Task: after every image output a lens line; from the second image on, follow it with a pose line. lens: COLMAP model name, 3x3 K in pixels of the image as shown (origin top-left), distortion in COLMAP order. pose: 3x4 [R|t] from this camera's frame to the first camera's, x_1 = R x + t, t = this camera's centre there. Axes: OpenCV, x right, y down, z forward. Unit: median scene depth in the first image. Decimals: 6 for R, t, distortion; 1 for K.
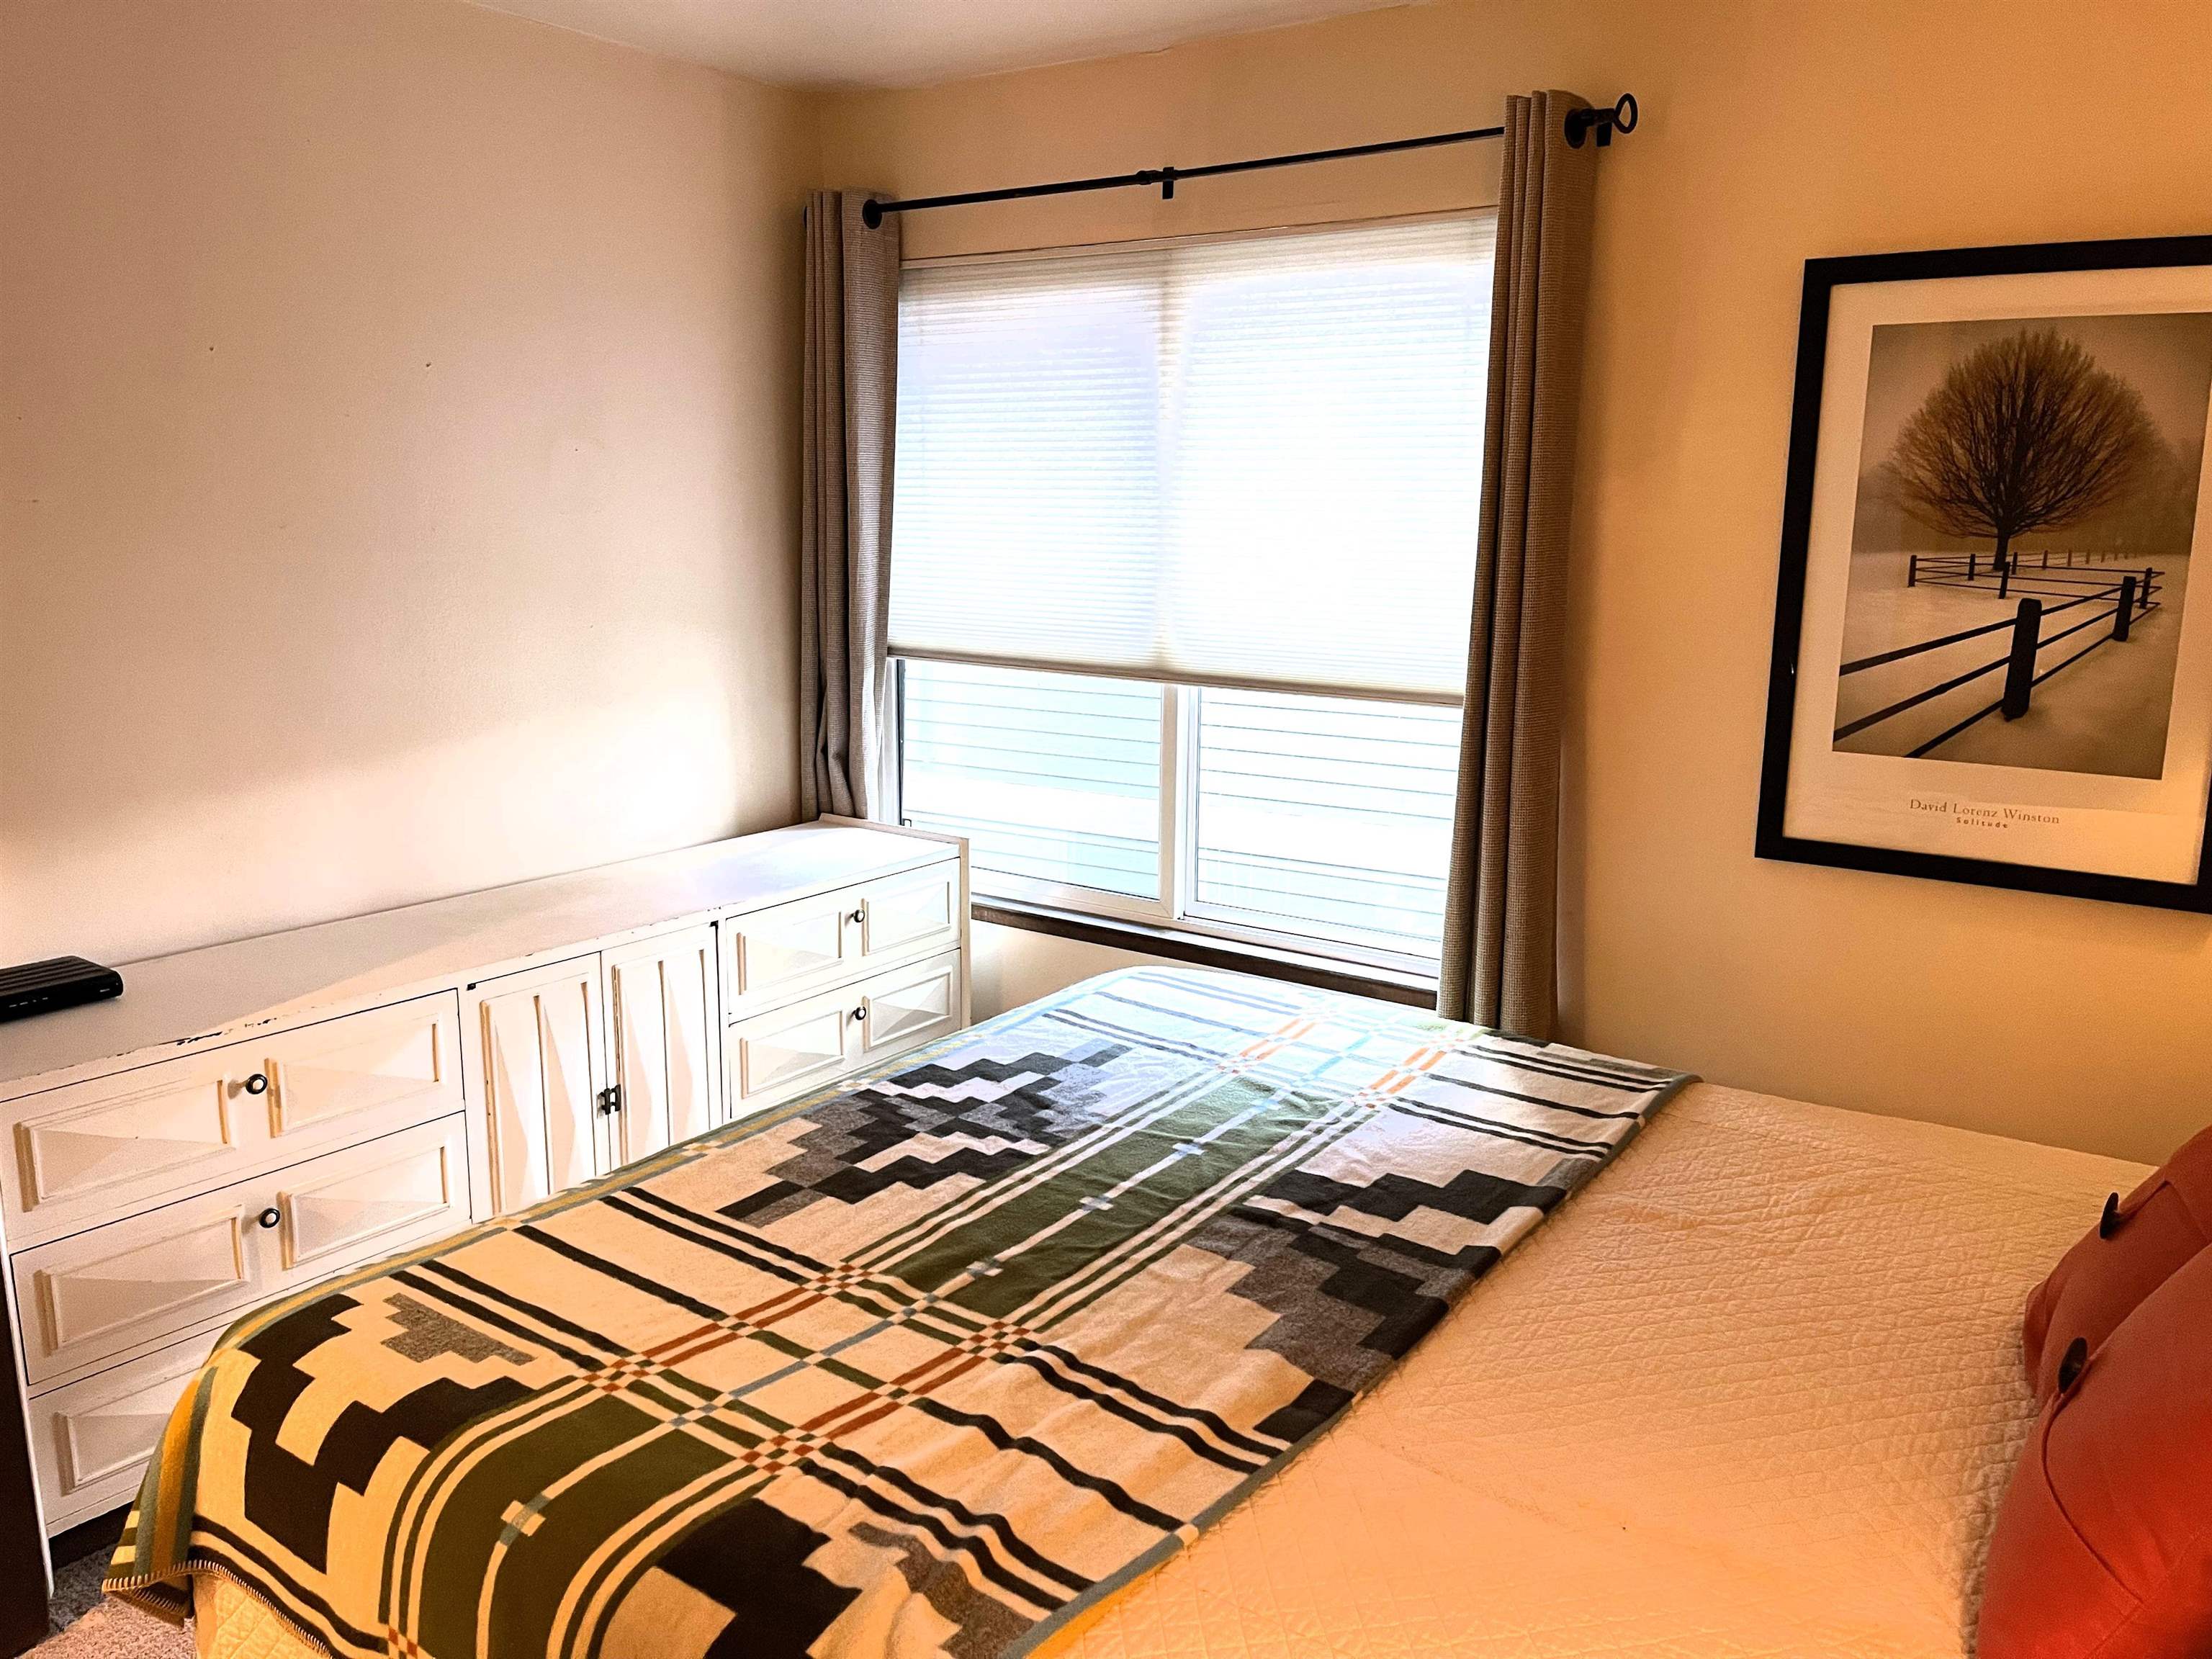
lens RADIAL K [[1663.2, 0, 1125.5], [0, 1663.2, 824.0], [0, 0, 1]] dist [0.098723, -0.145294]
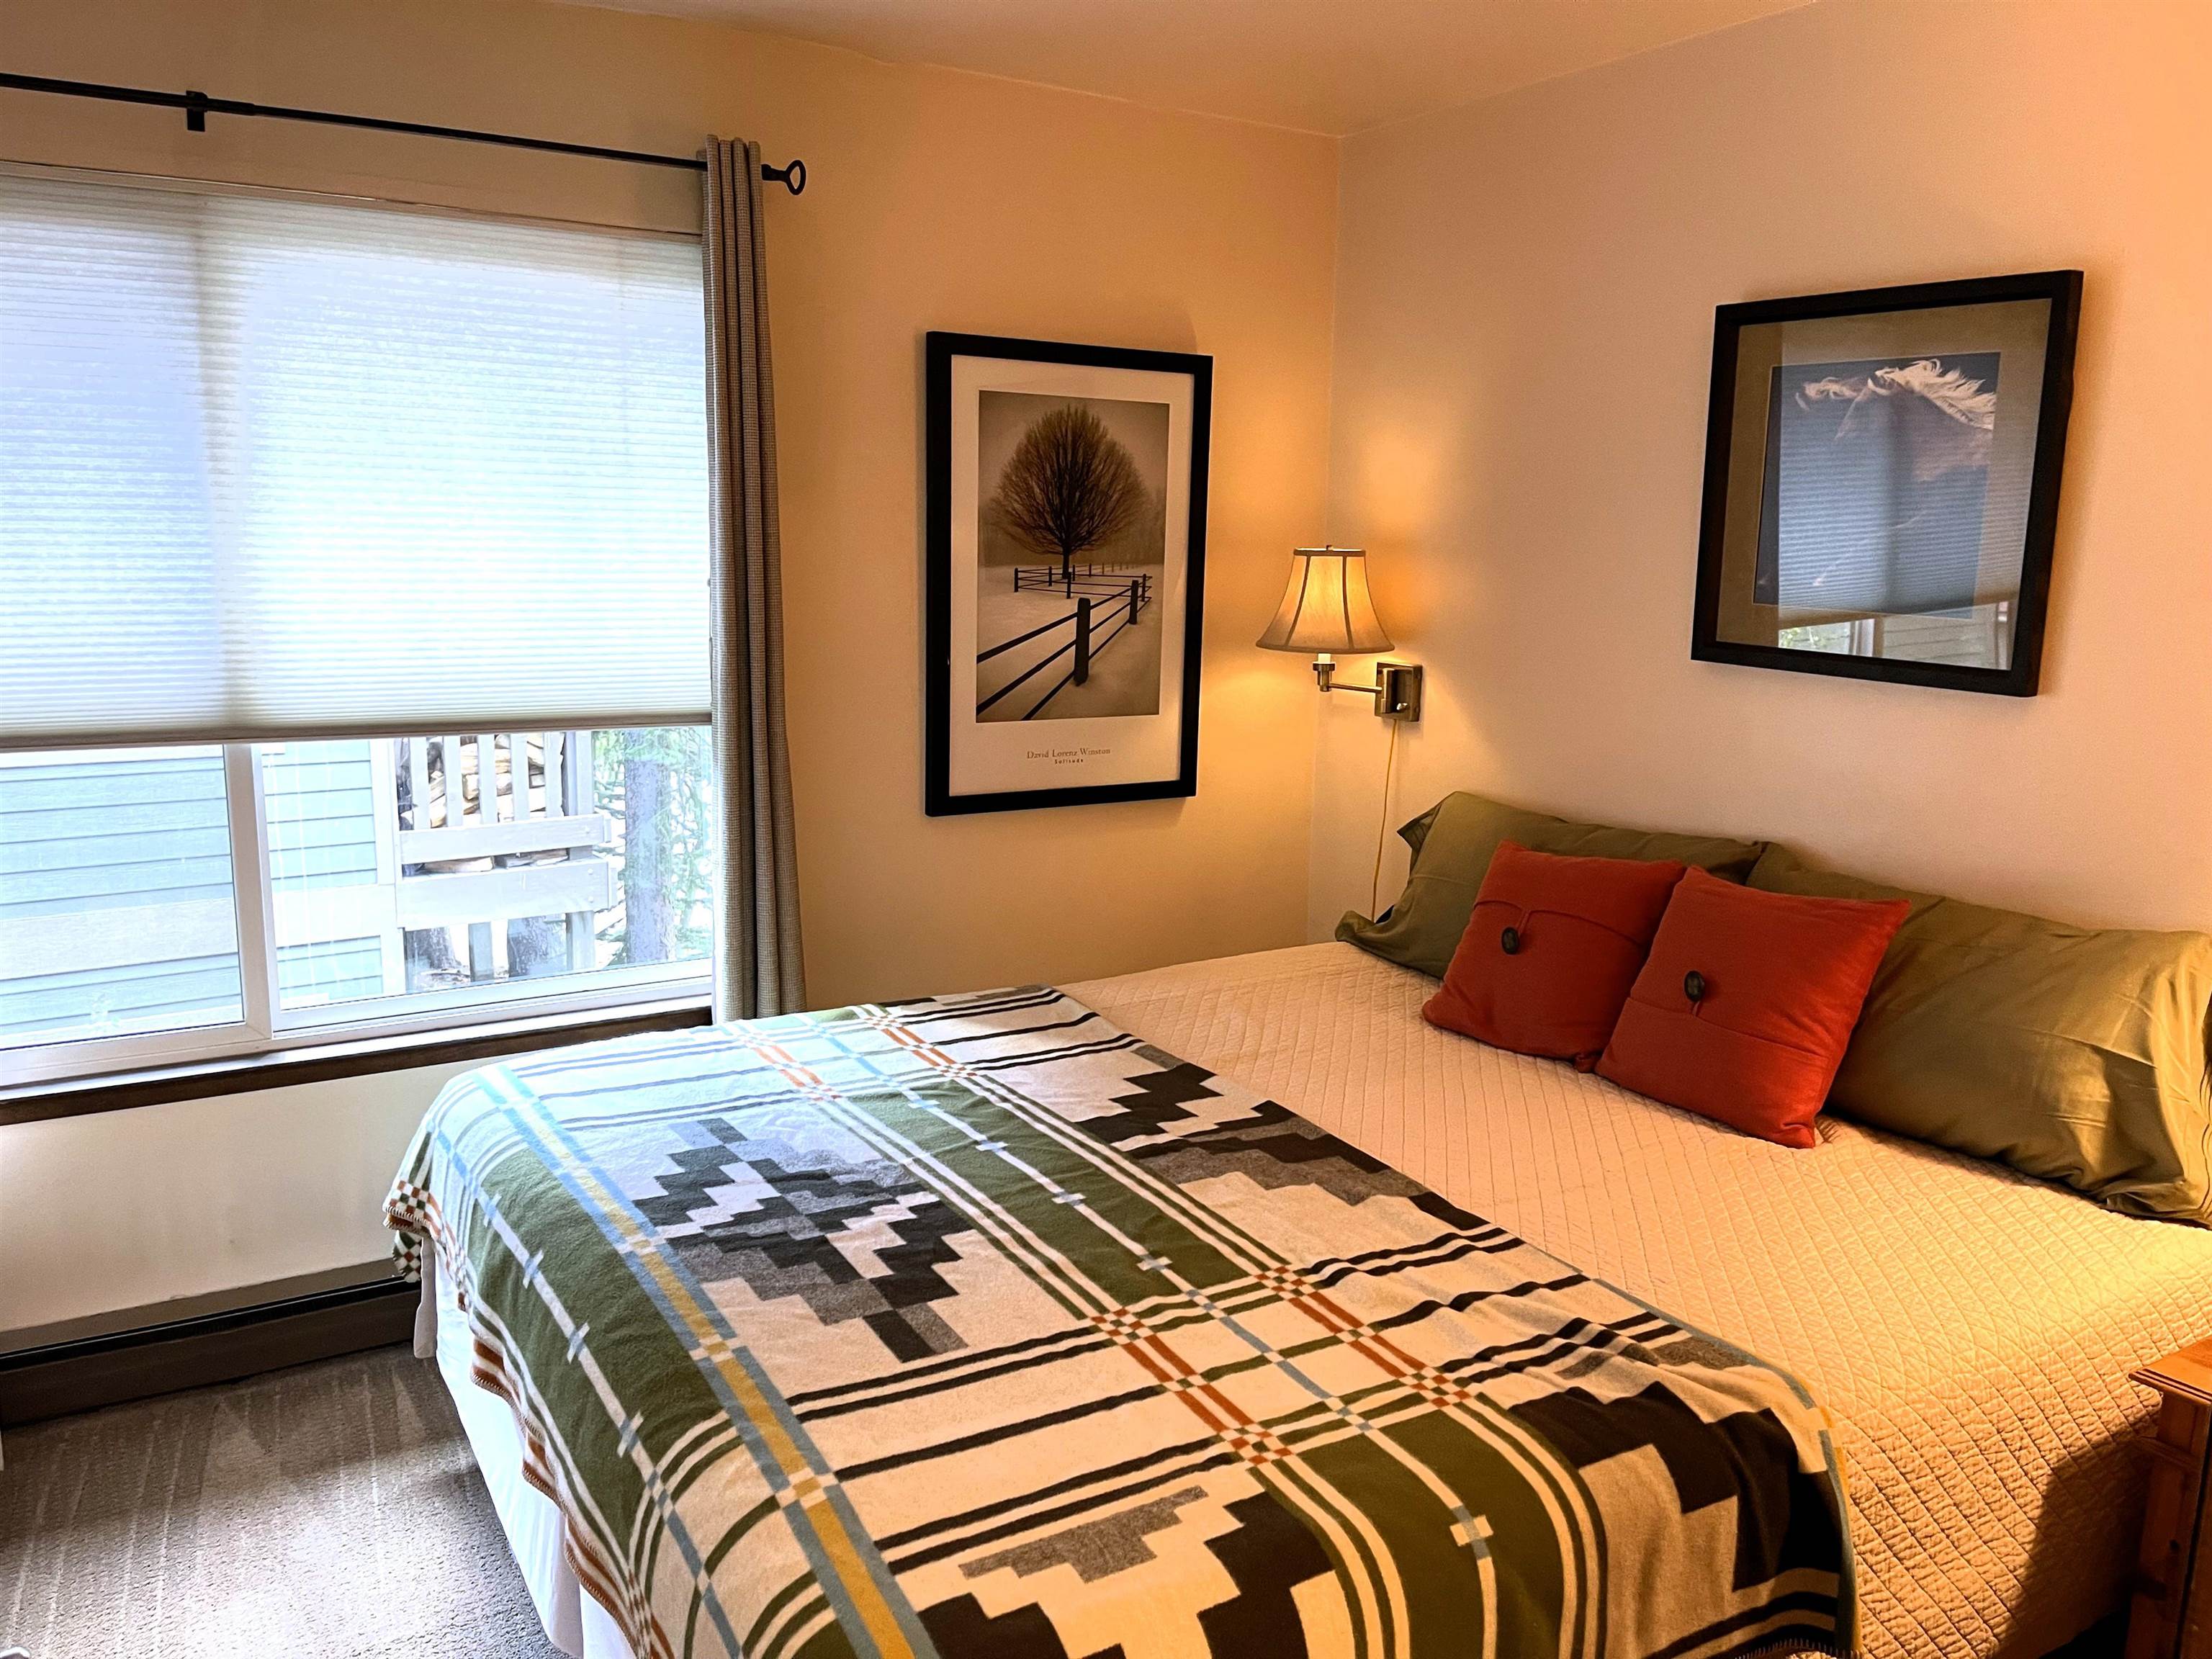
lens RADIAL K [[1663.2, 0, 1125.5], [0, 1663.2, 824.0], [0, 0, 1]] dist [0.098723, -0.145294]
pose [[0.396140, -0.159067, 0.904307, -0.765077], [0.163259, 0.981389, 0.101109, -0.085994], [-0.903559, 0.107583, 0.414736, 0.428061]]
